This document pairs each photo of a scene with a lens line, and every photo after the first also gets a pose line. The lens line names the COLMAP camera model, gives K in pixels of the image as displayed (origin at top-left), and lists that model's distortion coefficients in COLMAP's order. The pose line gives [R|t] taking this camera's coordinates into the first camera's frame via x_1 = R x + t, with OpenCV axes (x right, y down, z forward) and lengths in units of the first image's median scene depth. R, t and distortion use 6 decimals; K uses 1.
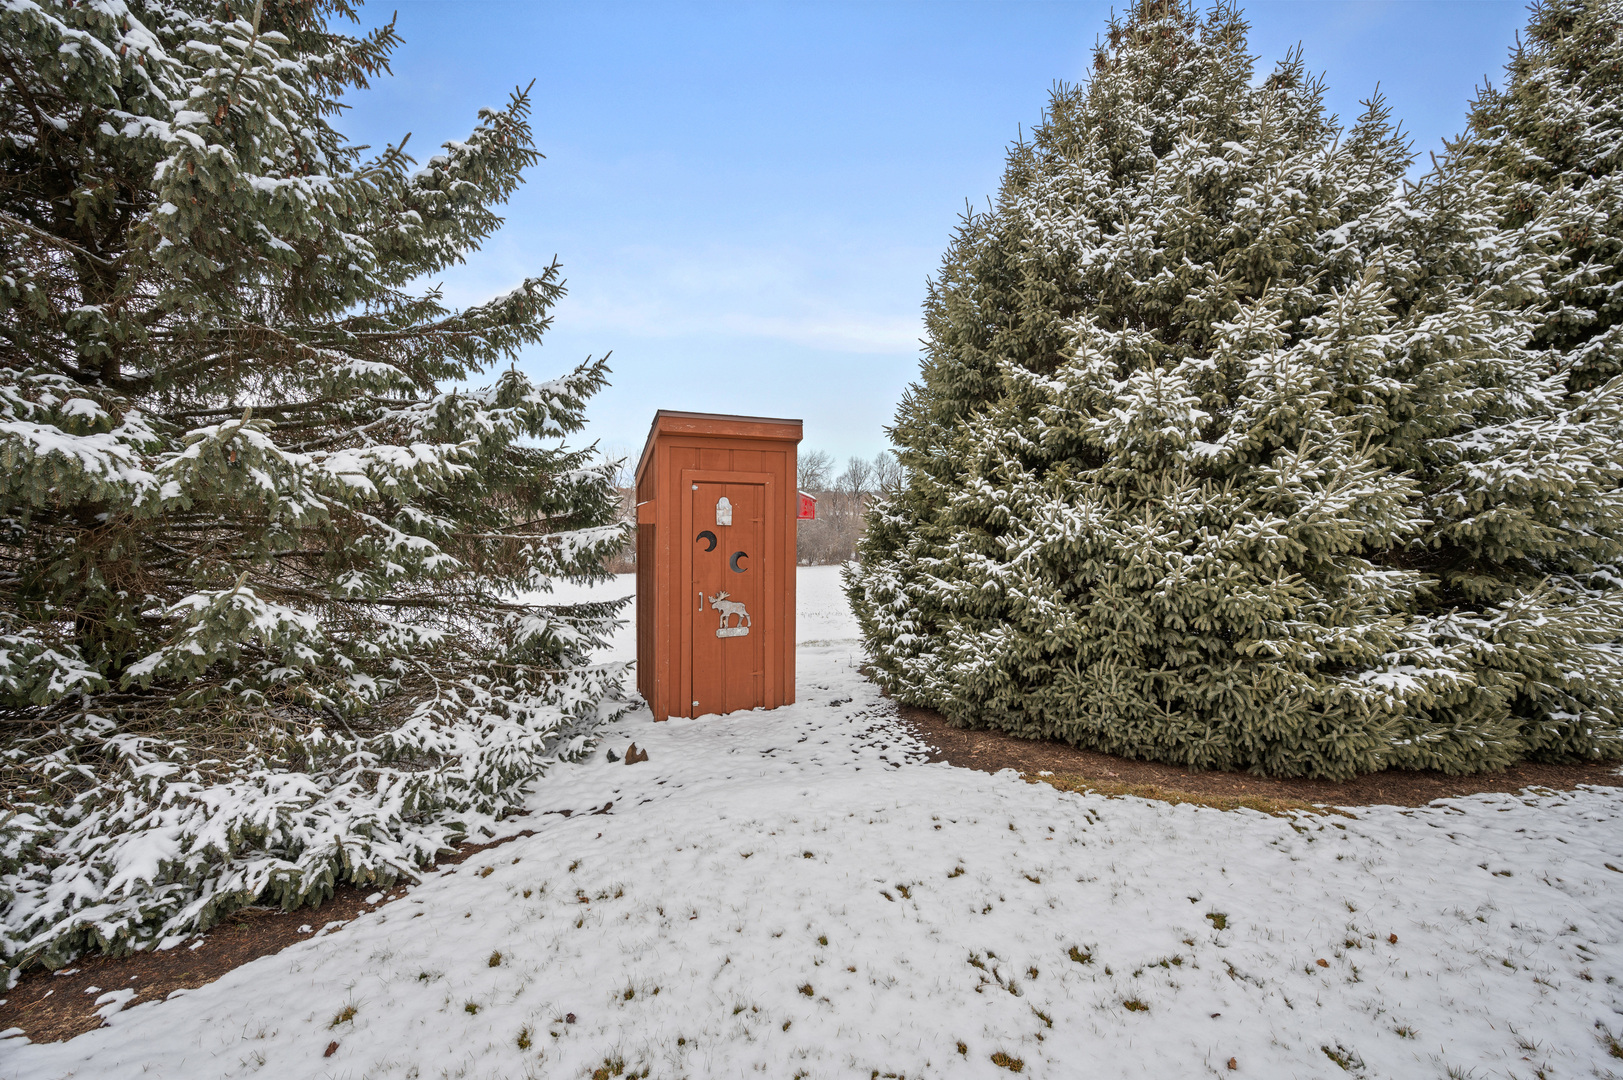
lens RADIAL K [[657.8, 0, 812.2], [0, 657.8, 539.2], [0, 0, 1]] dist [0.002455, 0.000162]
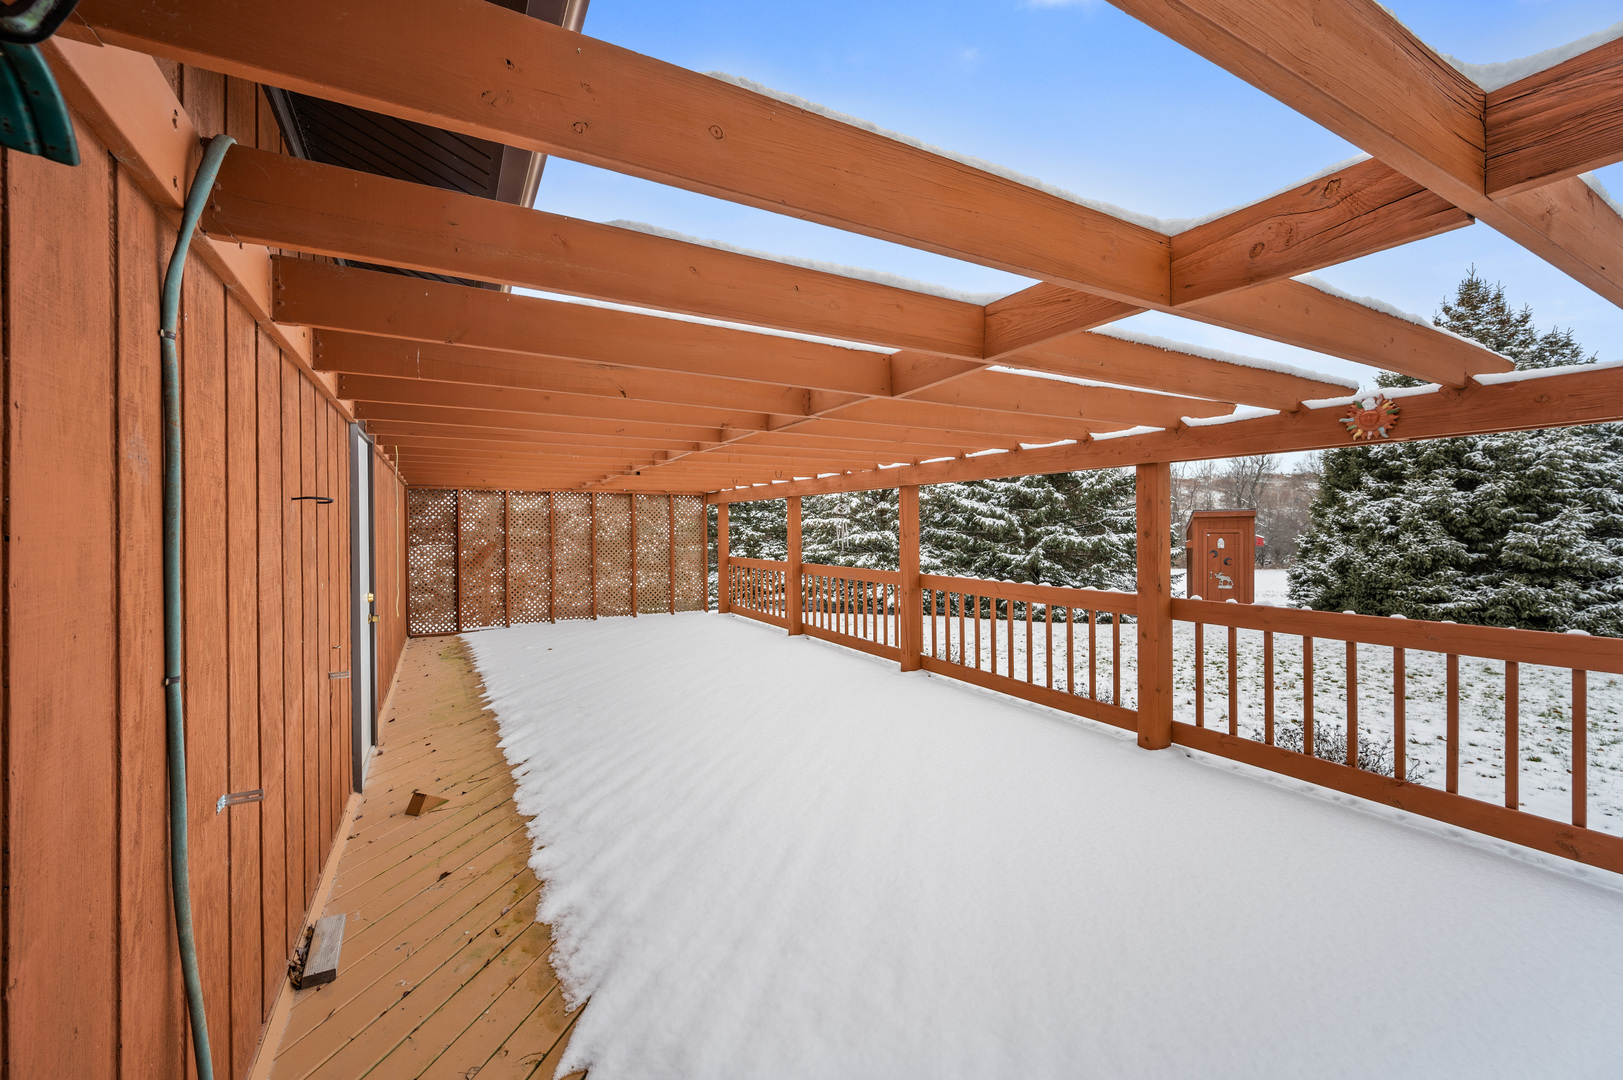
lens RADIAL K [[657.8, 0, 810.4], [0, 657.8, 535.4], [0, 0, 1]] dist [0.002455, 0.000162]
pose [[0.691009, 0.003163, -0.722840, 0.723147], [-0.001390, 0.999994, 0.003047, -0.086549], [0.722845, -0.001101, 0.691009, -2.324853]]
